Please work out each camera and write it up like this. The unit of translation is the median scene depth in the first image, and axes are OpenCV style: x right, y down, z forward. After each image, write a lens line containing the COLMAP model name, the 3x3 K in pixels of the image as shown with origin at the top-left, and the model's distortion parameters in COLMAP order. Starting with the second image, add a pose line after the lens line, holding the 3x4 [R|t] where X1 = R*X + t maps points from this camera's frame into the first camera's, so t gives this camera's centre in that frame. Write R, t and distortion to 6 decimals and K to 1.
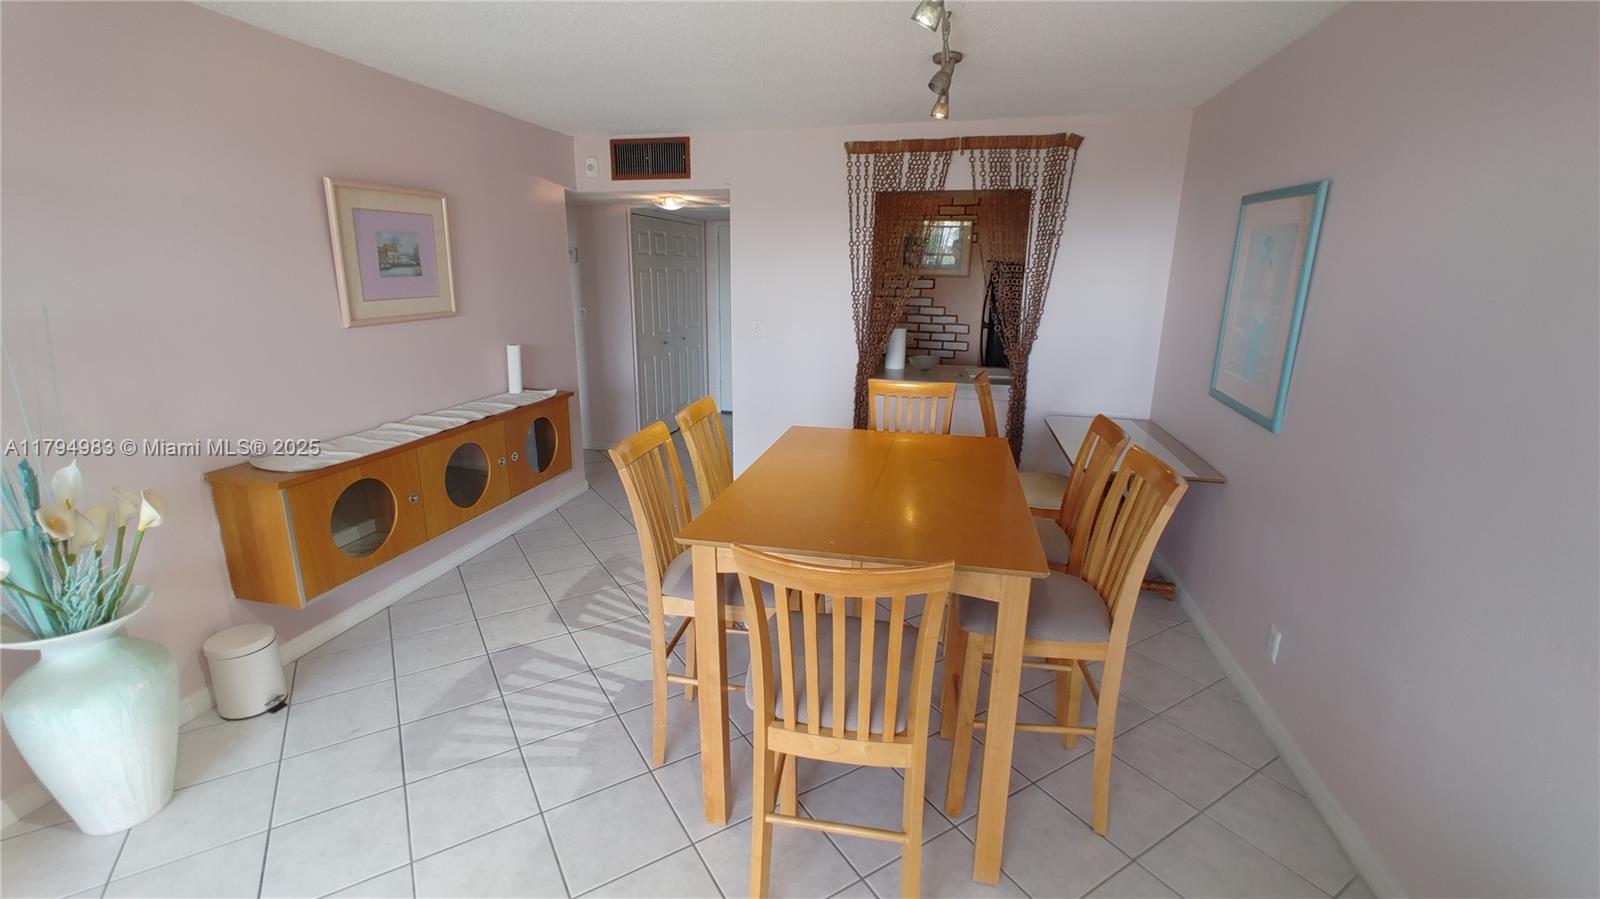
lens RADIAL K [[681.9, 0, 800.0], [0, 681.9, 449.5], [0, 0, 1]] dist [0.002209, 0.000321]
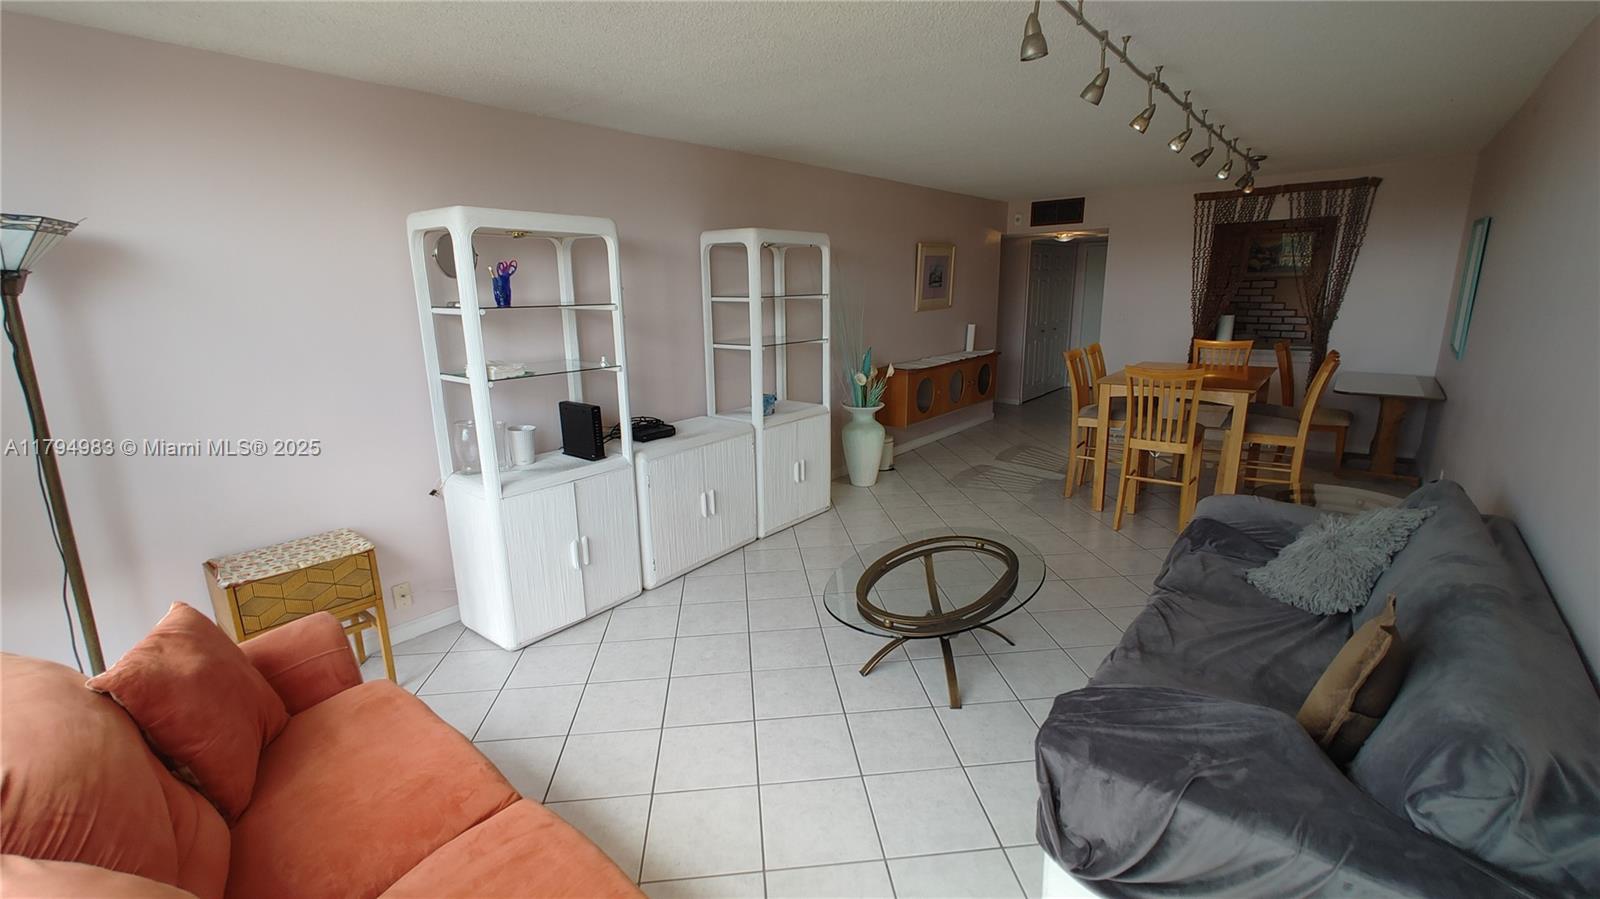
lens RADIAL K [[681.9, 0, 800.0], [0, 681.9, 449.5], [0, 0, 1]] dist [0.002209, 0.000321]
pose [[0.894440, 0.076623, -0.440575, -0.008184], [-0.083830, 0.996475, 0.003115, 0.205834], [0.439261, 0.034147, 0.897710, -0.792086]]
